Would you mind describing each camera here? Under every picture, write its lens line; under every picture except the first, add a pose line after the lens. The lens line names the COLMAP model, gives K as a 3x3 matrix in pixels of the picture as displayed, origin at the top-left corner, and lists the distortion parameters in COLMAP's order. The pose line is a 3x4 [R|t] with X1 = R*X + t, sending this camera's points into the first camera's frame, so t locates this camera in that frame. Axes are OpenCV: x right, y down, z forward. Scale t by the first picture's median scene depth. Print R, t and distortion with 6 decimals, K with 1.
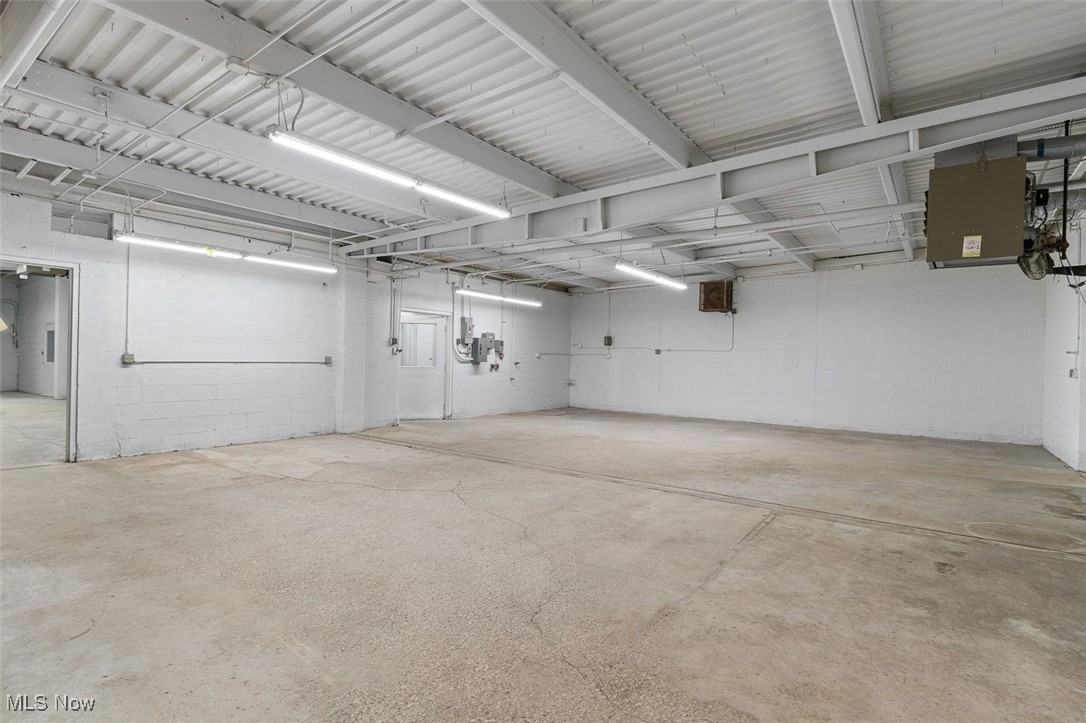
lens RADIAL K [[528.3, 0, 539.4], [0, 528.3, 359.5], [0, 0, 1]] dist [-0.005063, 0.001217]
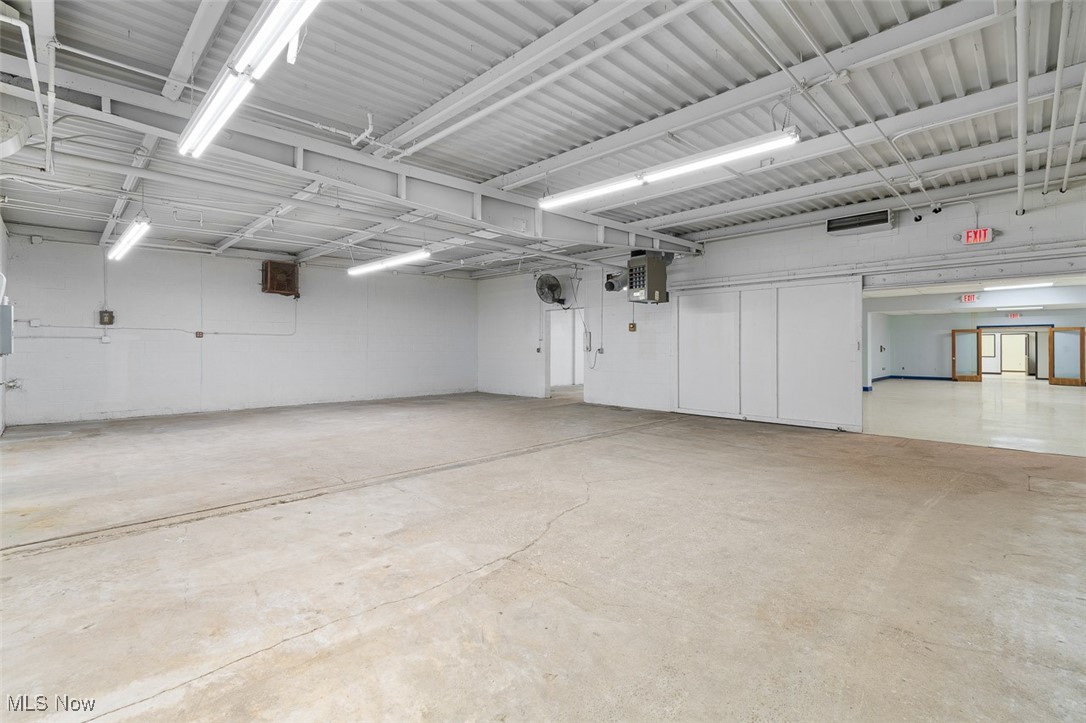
lens RADIAL K [[484.9, 0, 541.7], [0, 484.9, 340.4], [0, 0, 1]] dist [-0.001963, -0.000466]
pose [[0.156547, -0.000273, 0.987670, -1.151597], [-0.000234, 1.000000, 0.000313, -0.017774], [-0.987670, -0.000280, 0.156547, 1.015044]]
